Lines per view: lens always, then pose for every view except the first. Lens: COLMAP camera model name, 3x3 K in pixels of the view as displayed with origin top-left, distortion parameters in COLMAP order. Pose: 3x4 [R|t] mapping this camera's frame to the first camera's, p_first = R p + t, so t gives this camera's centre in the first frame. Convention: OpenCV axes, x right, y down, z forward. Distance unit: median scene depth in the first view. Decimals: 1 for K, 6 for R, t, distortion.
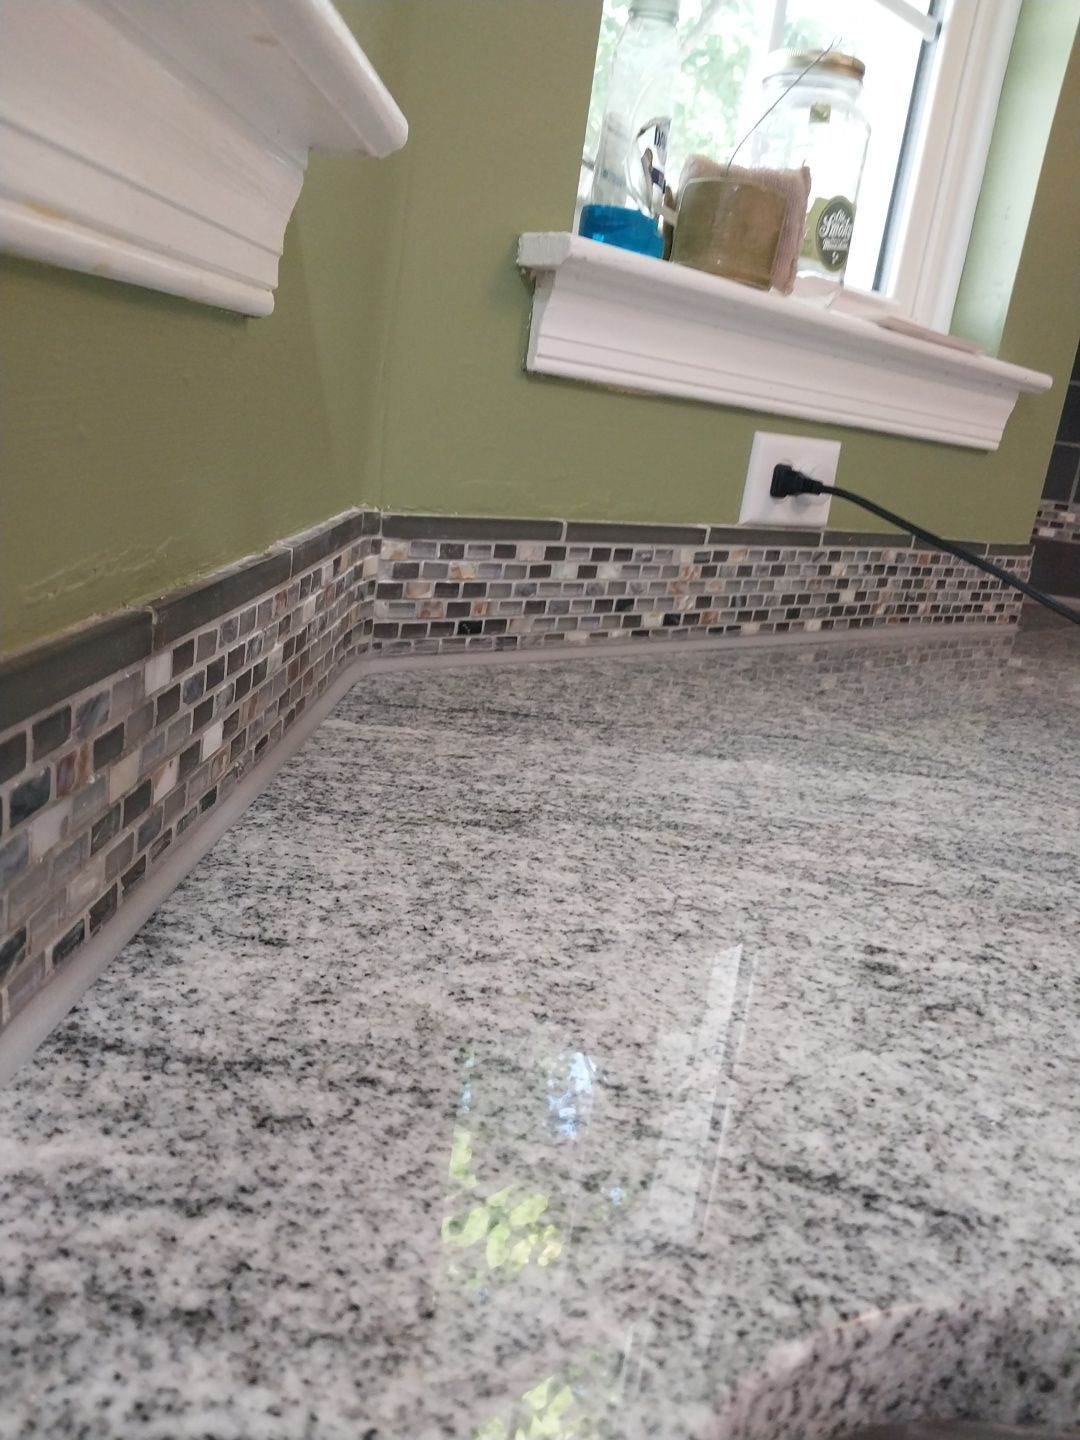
lens RADIAL K [[1127.4, 0, 497.6], [0, 1127.4, 728.8], [0, 0, 1]] dist [0.095995, -0.196603]
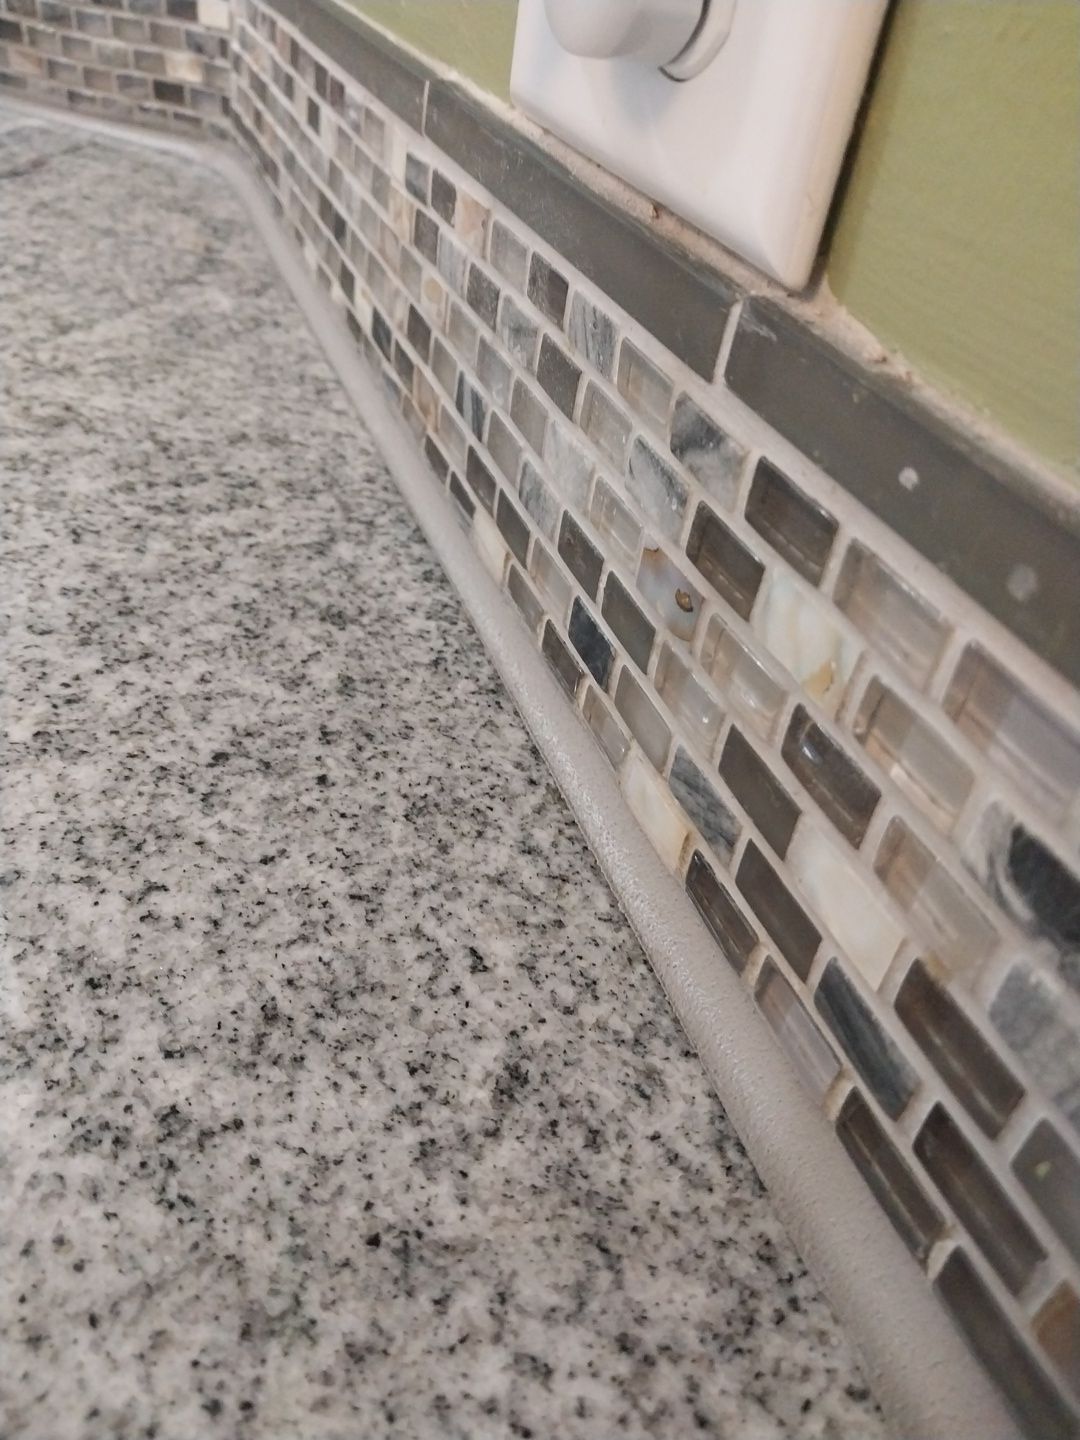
lens RADIAL K [[1150.1, 0, 540.0], [0, 1150.1, 720.0], [0, 0, 1]] dist [0.080499, -0.111390]
pose [[-0.367387, 0.391217, -0.843787, 0.574287], [-0.425969, 0.735710, 0.526575, -0.255104], [0.826787, 0.552884, -0.103644, 1.286816]]
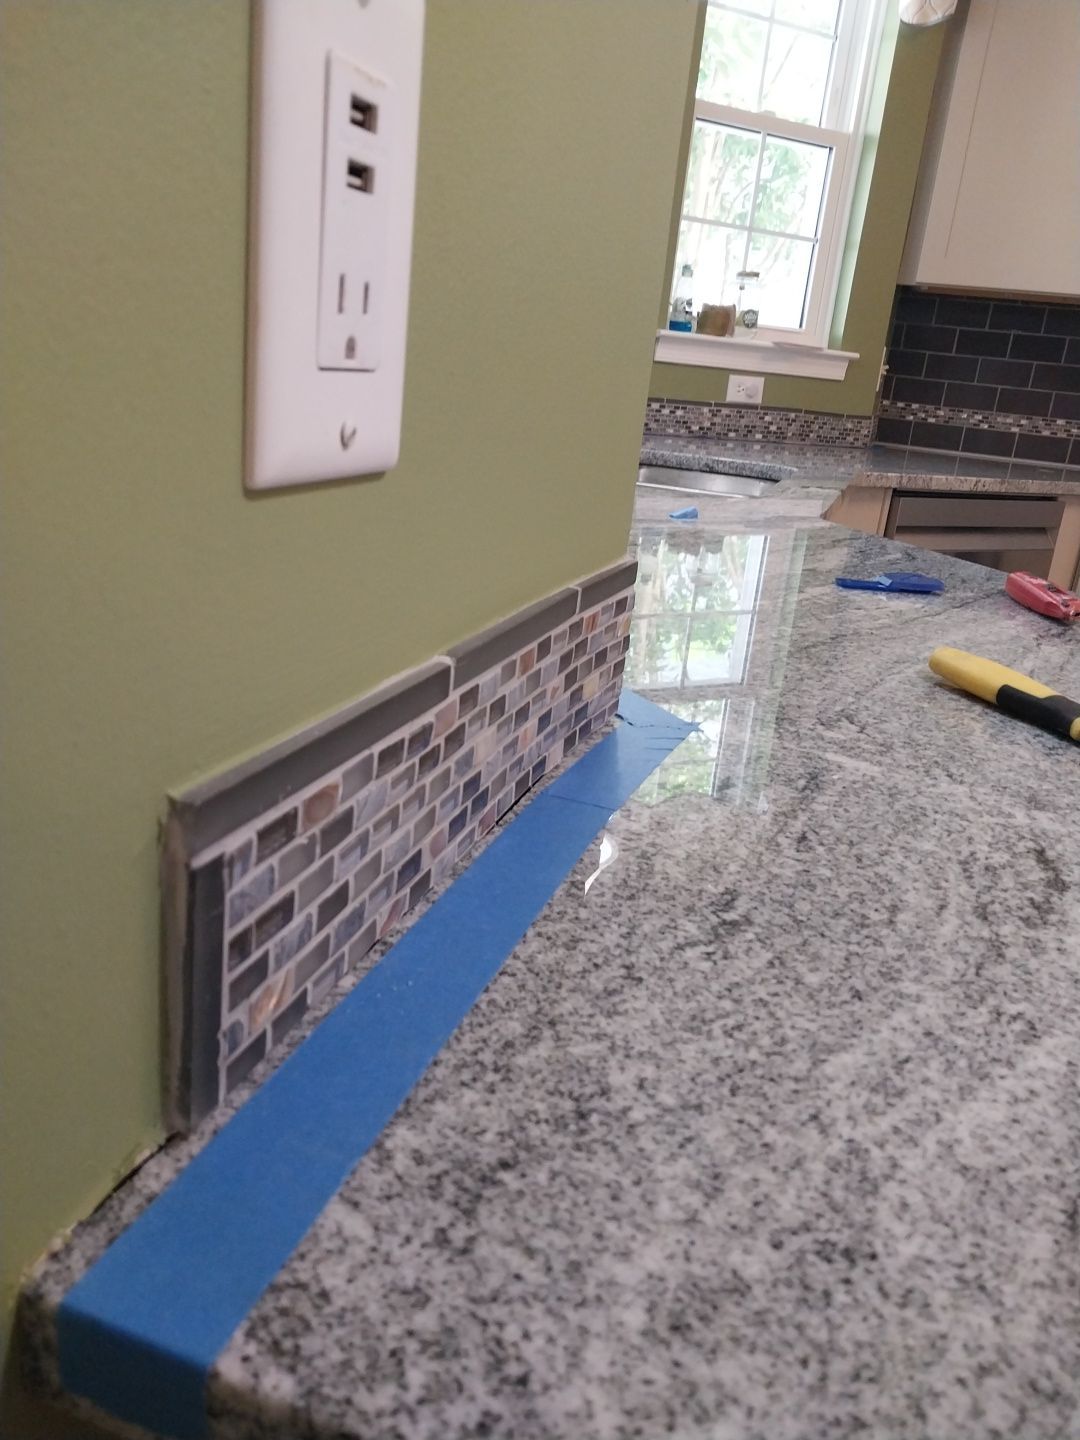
lens RADIAL K [[1150.1, 0, 540.0], [0, 1150.1, 720.0], [0, 0, 1]] dist [0.080499, -0.111390]
pose [[0.968164, 0.054538, -0.244304, 0.675151], [-0.050265, 0.998455, 0.023696, 0.852200], [0.245218, -0.010662, 0.969409, -2.991165]]
